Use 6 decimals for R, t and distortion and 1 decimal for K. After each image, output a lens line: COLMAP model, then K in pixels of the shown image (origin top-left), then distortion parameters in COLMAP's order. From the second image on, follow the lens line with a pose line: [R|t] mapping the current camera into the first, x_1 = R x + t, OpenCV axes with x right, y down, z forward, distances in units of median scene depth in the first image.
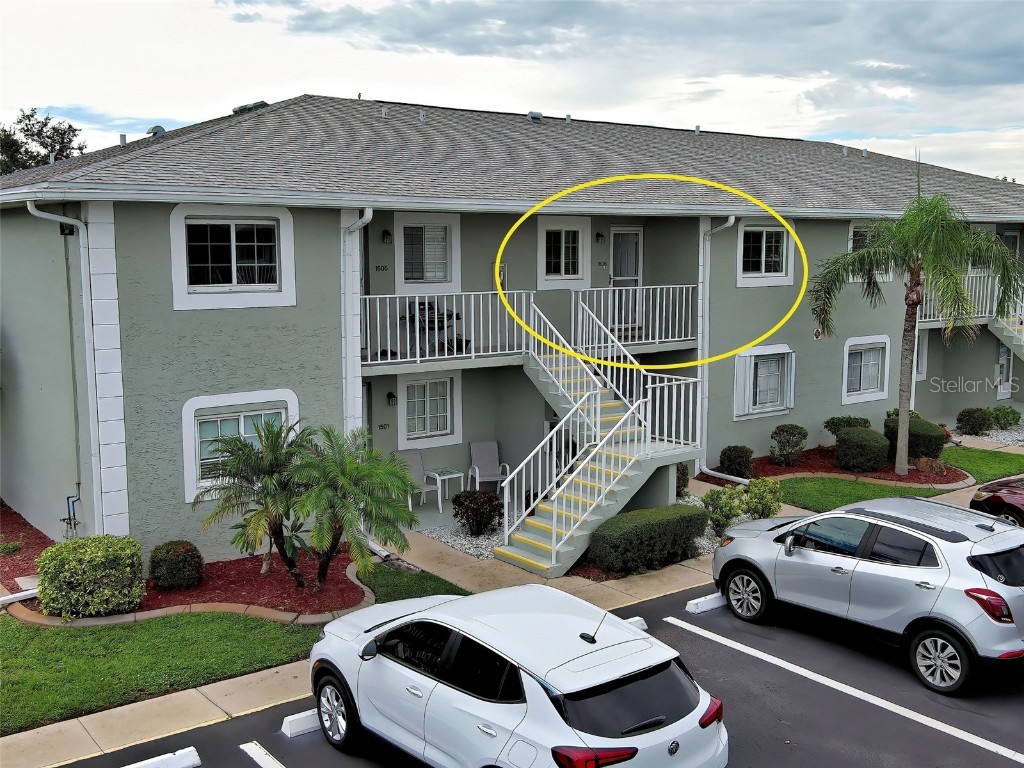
lens RADIAL K [[1065.9, 0, 509.3], [0, 1065.9, 385.3], [0, 0, 1]] dist [0.006880, 0.000000]
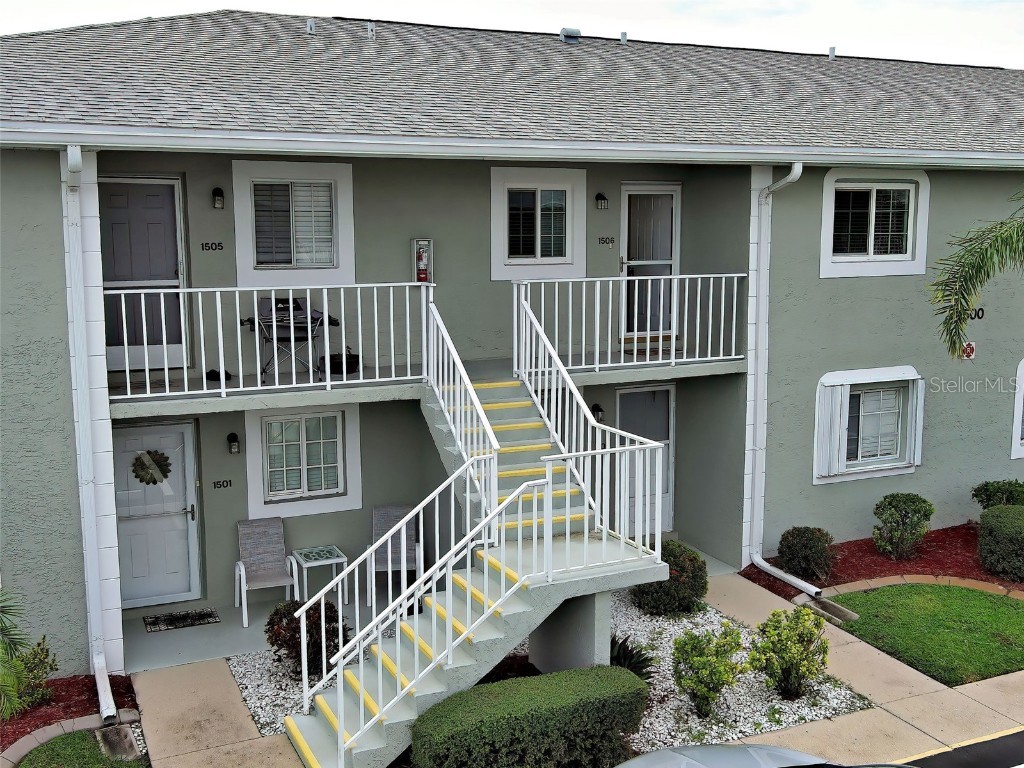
lens RADIAL K [[1065.9, 0, 513.6], [0, 1065.9, 389.2], [0, 0, 1]] dist [0.006880, 0.000000]
pose [[0.975069, 0.030044, -0.219859, 0.183413], [-0.025284, 0.999382, 0.024431, -0.037539], [0.220457, -0.018263, 0.975226, 0.348935]]
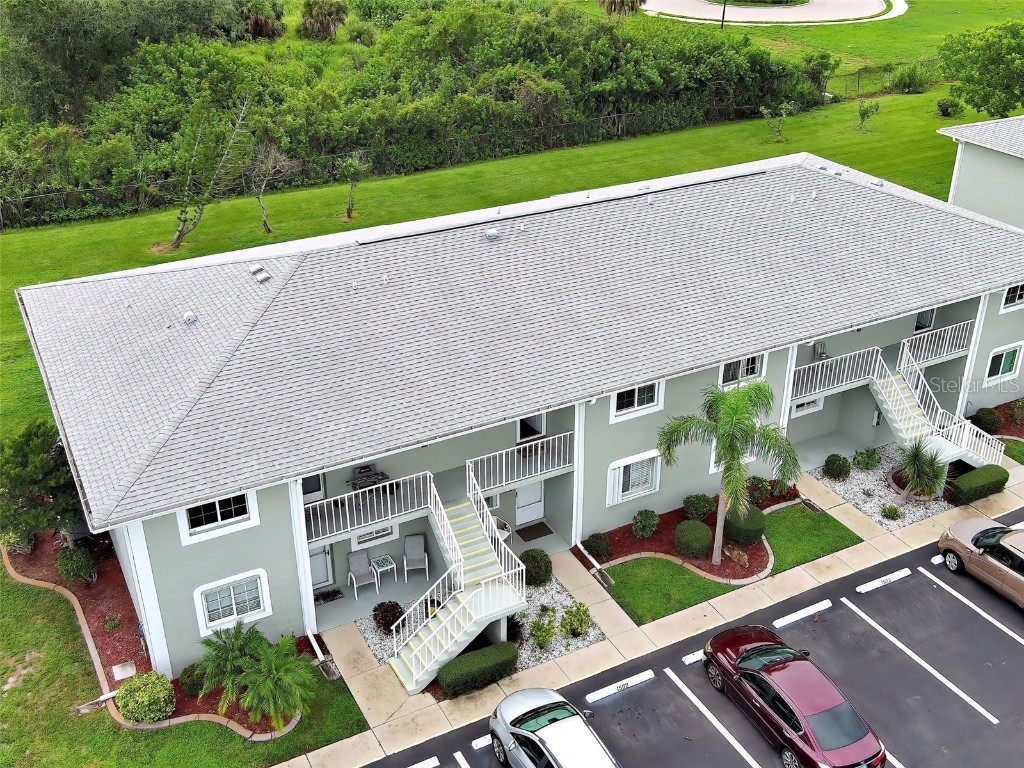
lens RADIAL K [[1065.9, 0, 513.6], [0, 1065.9, 379.4], [0, 0, 1]] dist [0.006880, 0.000000]
pose [[0.986794, 0.076111, -0.142983, 0.292796], [-0.020362, 0.934015, 0.356653, -0.648984], [0.160694, -0.349031, 0.923231, -0.257345]]
